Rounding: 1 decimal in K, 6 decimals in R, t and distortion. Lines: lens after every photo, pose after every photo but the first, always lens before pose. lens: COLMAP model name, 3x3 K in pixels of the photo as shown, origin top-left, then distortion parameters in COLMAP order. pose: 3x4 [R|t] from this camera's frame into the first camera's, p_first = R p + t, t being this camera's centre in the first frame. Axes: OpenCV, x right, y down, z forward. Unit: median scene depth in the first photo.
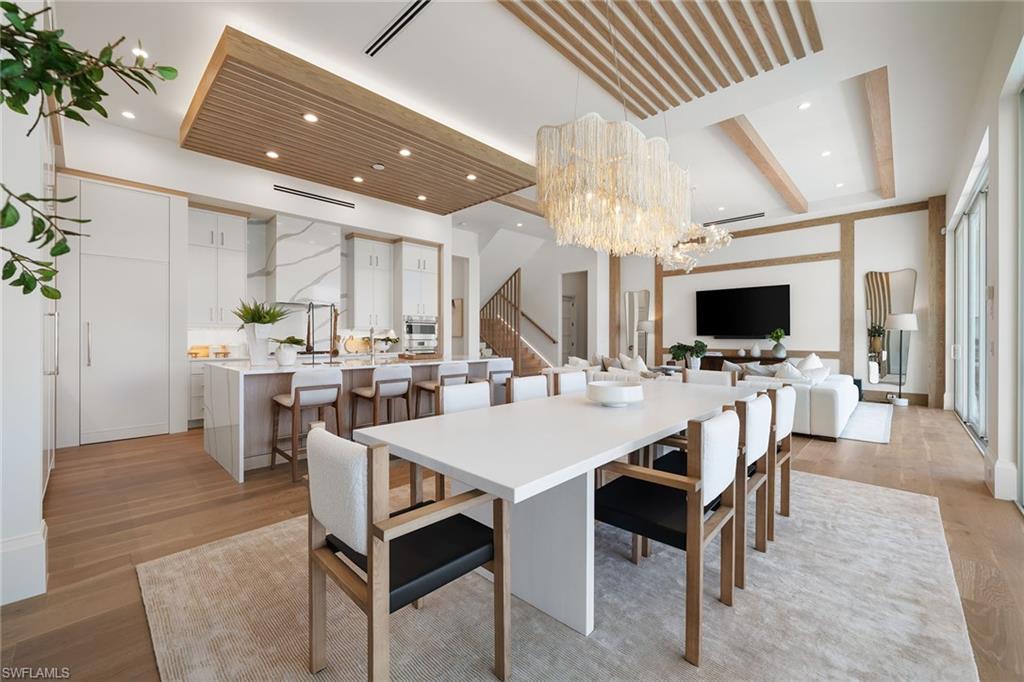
lens RADIAL K [[409.7, 0, 505.5], [0, 409.7, 337.2], [0, 0, 1]] dist [0.000589, -0.000059]
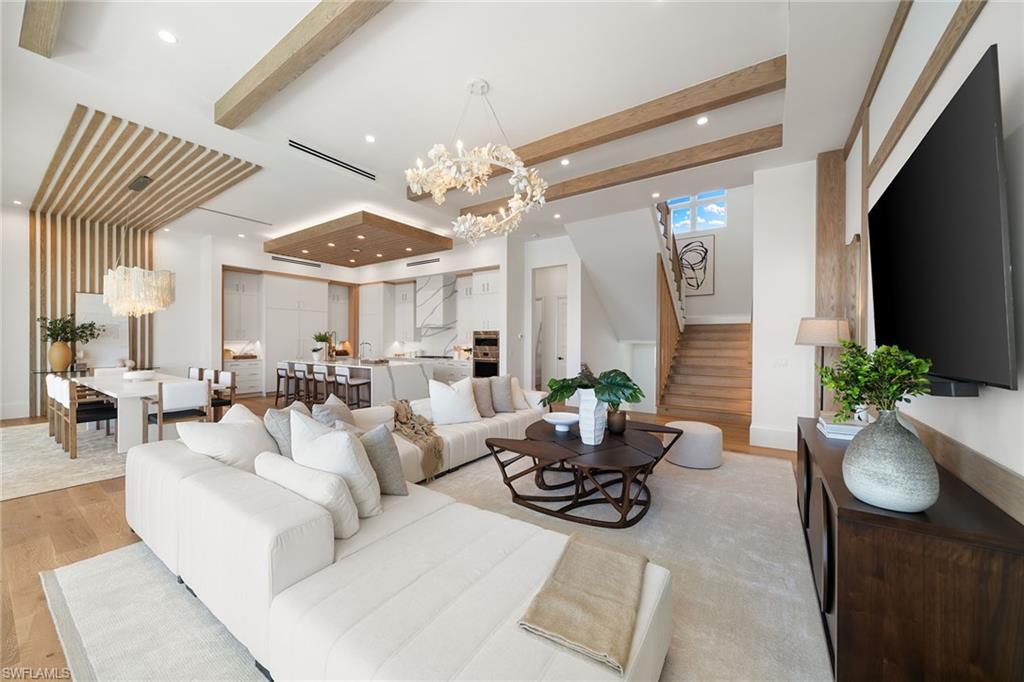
lens RADIAL K [[376.7, 0, 506.6], [0, 376.7, 342.8], [0, 0, 1]] dist [0.000552, 0.000021]
pose [[0.160445, 0.005780, -0.987028, 0.867202], [-0.006563, 0.999967, 0.004788, -0.023071], [0.987023, 0.005710, 0.160477, 0.870589]]
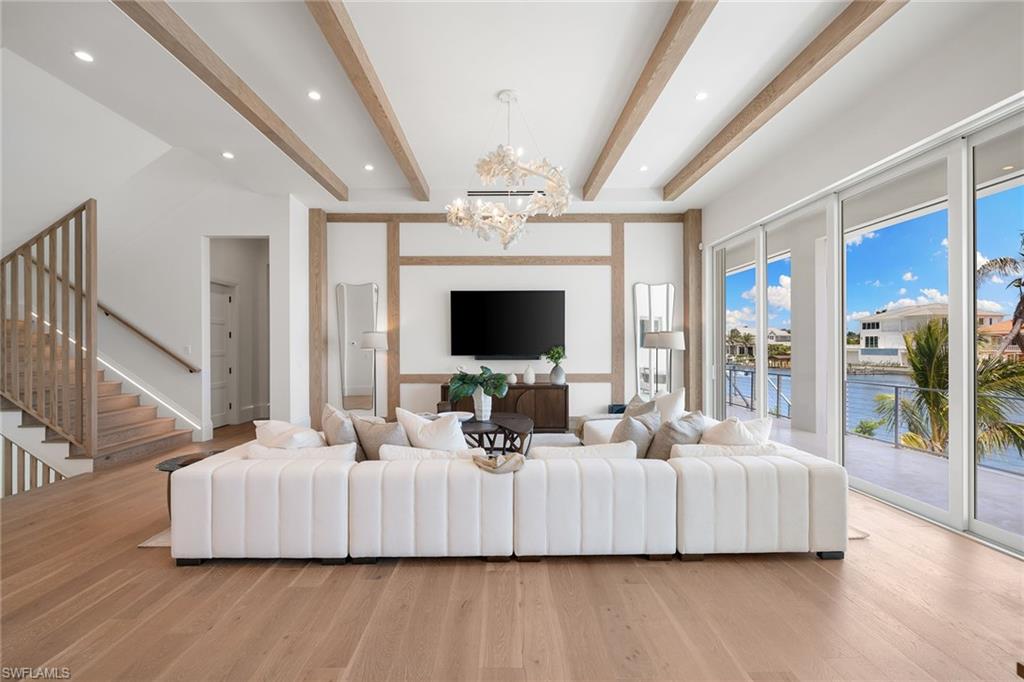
lens RADIAL K [[429.5, 0, 508.2], [0, 429.5, 344.6], [0, 0, 1]] dist [0.003219, 0.000534]
pose [[0.708162, -0.002079, 0.706047, 0.031837], [0.004564, 0.999988, -0.001634, -0.025551], [-0.706035, 0.004380, 0.708164, 0.531910]]
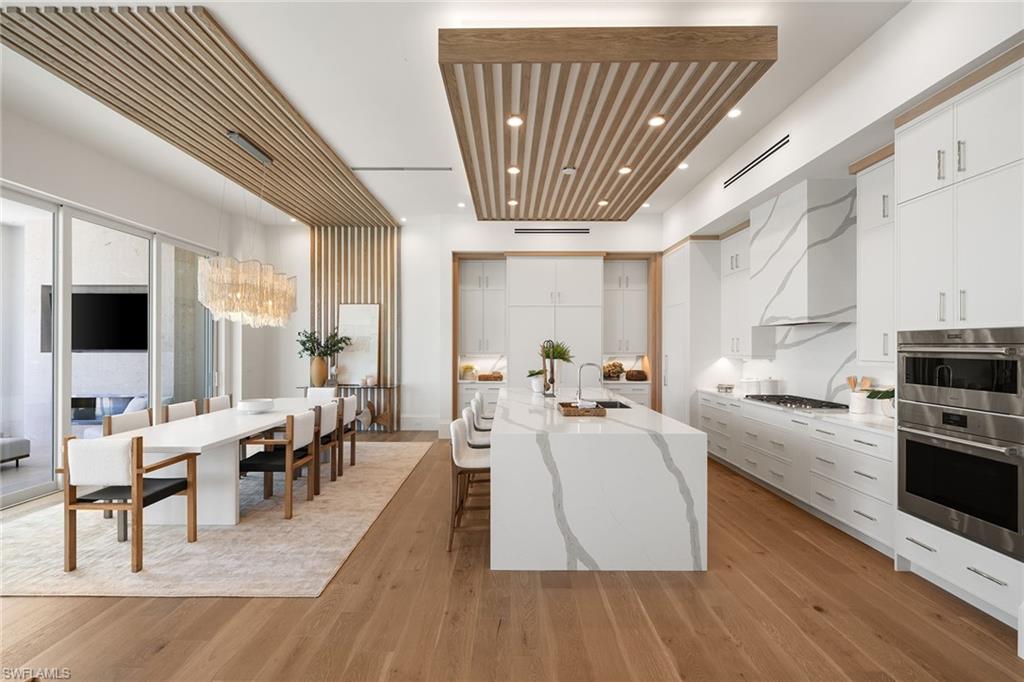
lens RADIAL K [[448.9, 0, 505.9], [0, 448.9, 344.7], [0, 0, 1]] dist [0.000797, 0.000266]
pose [[-0.719254, -0.002546, -0.694742, 0.263546], [-0.001853, 0.999997, -0.001747, -0.039126], [0.694744, 0.000031, -0.719257, 0.992977]]
